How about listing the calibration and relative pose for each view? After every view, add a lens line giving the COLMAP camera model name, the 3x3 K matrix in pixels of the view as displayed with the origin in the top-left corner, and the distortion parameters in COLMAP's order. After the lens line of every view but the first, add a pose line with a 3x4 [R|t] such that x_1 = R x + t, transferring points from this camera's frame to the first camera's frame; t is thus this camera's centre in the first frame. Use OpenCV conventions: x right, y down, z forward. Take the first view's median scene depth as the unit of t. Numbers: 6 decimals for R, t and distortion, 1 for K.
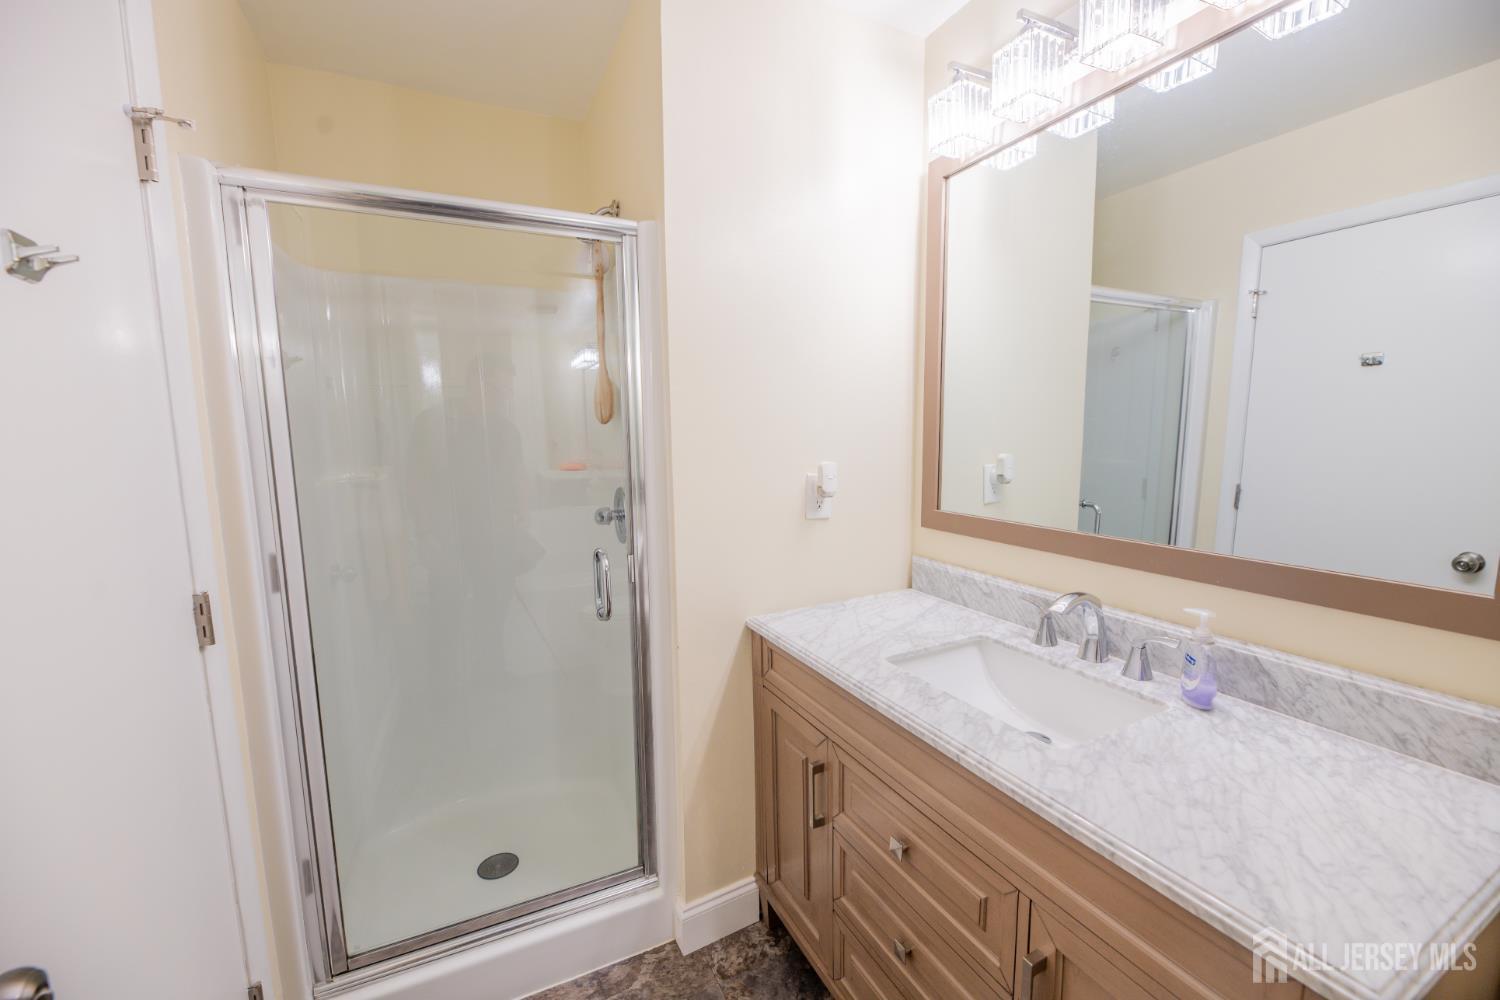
lens RADIAL K [[606.5, 0, 754.1], [0, 606.5, 505.1], [0, 0, 1]] dist [-0.001027, -0.000268]
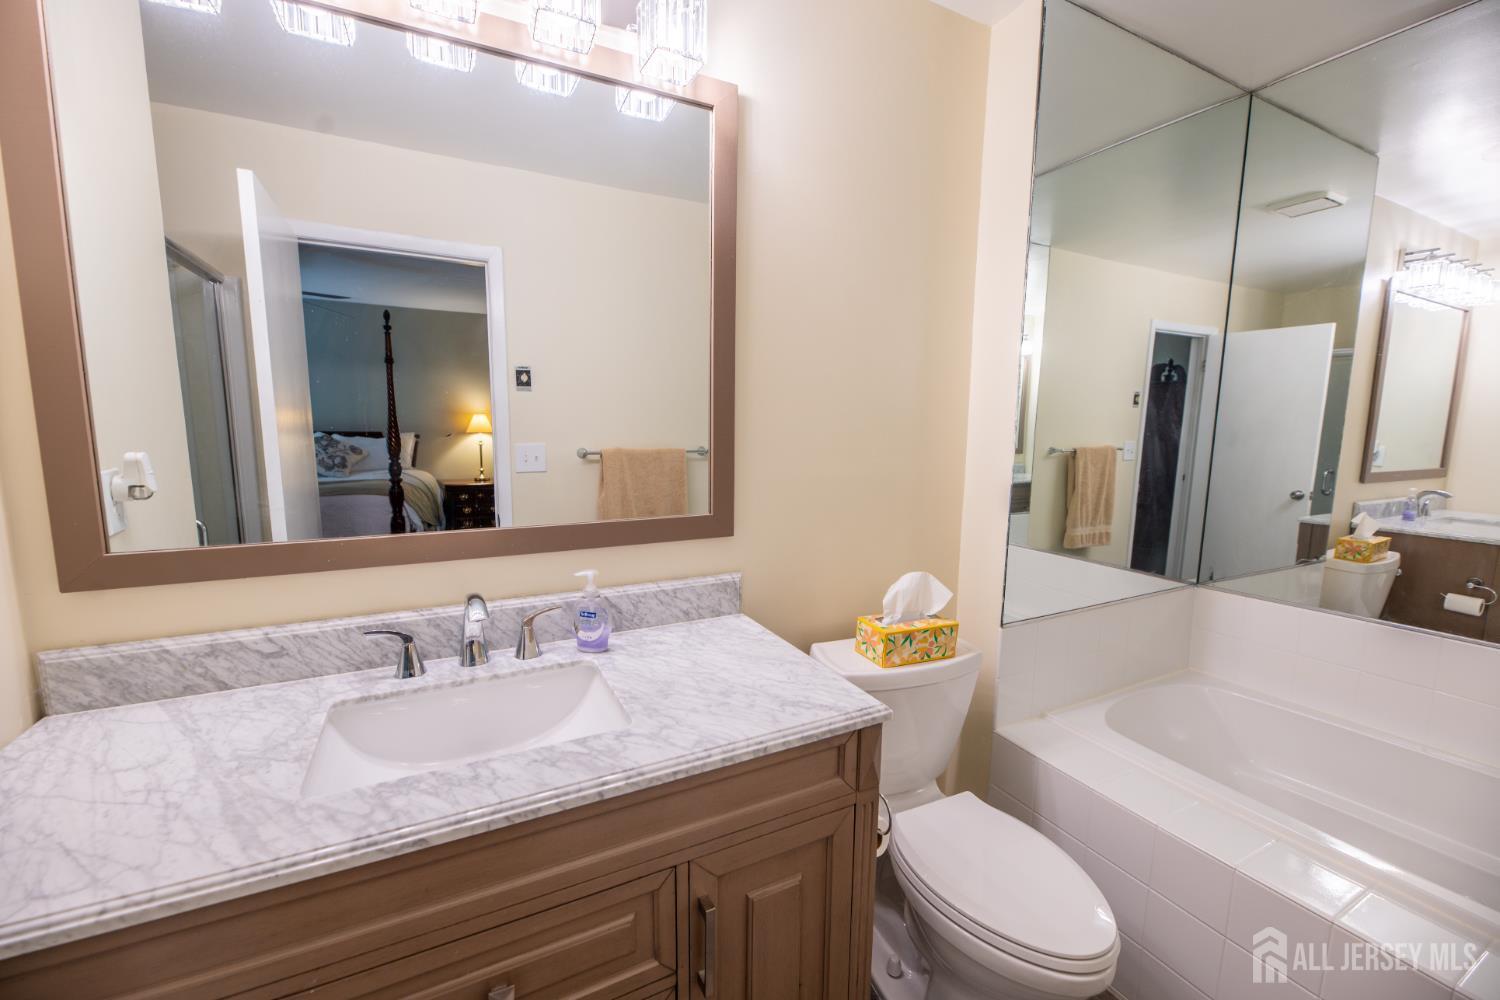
lens RADIAL K [[606.5, 0, 754.1], [0, 606.5, 505.1], [0, 0, 1]] dist [-0.001027, -0.000268]
pose [[-0.010128, -0.116155, 0.993179, -0.412920], [0.117884, 0.986165, 0.116537, -0.050530], [-0.992976, 0.118261, 0.003705, 0.657940]]
